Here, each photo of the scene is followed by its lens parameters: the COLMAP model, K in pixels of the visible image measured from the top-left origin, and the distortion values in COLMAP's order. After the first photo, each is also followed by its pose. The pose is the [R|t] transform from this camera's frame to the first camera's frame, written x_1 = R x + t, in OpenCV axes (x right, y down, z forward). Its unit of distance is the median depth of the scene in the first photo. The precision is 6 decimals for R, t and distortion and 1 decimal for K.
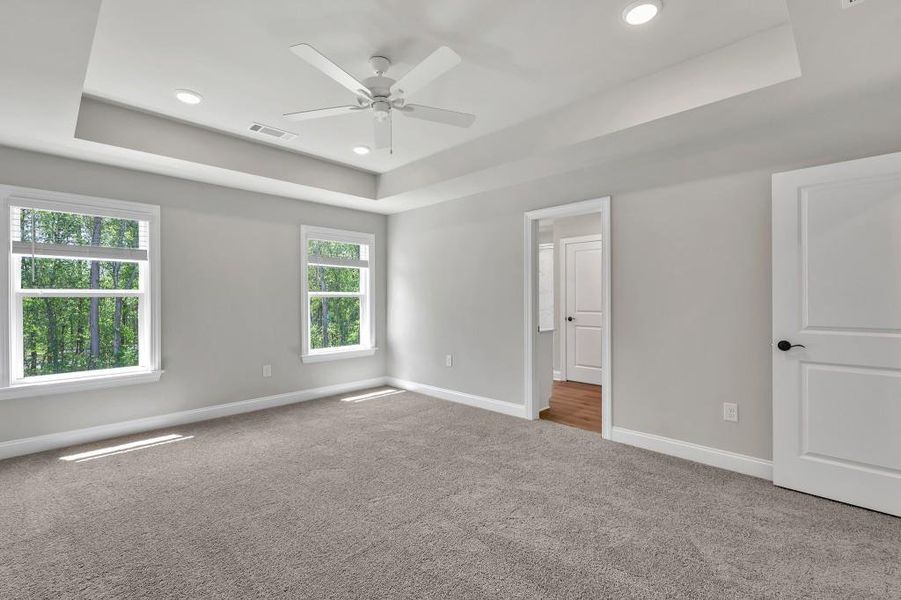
lens RADIAL K [[402.2, 0, 448.7], [0, 402.2, 294.4], [0, 0, 1]] dist [-0.000288, -0.000041]
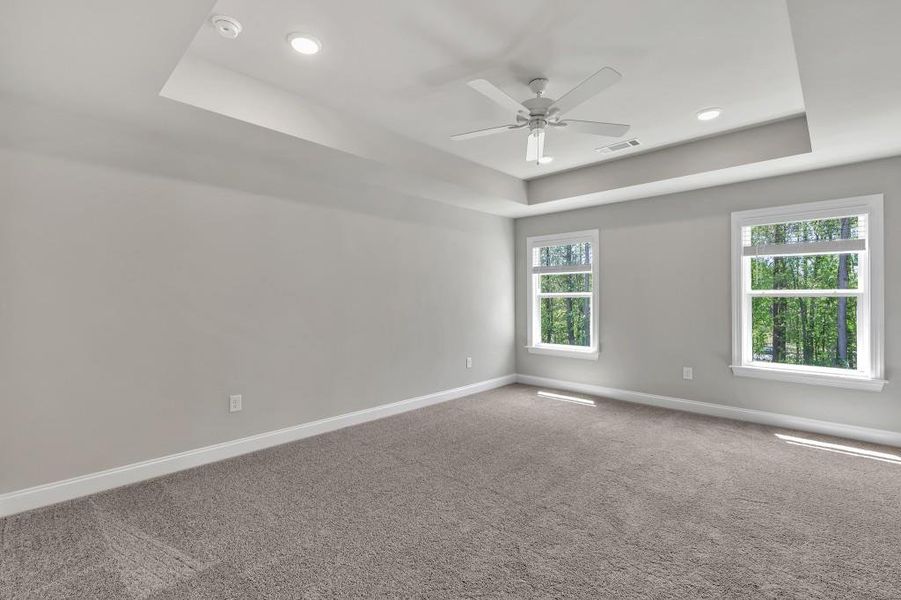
lens RADIAL K [[407.8, 0, 450.5], [0, 407.8, 300.0], [0, 0, 1]] dist [0.003329, 0.000103]
pose [[0.013823, 0.015392, -0.999786, 0.128104], [0.013342, 0.999790, 0.015577, -0.002292], [0.999815, -0.013555, 0.013615, 0.102197]]
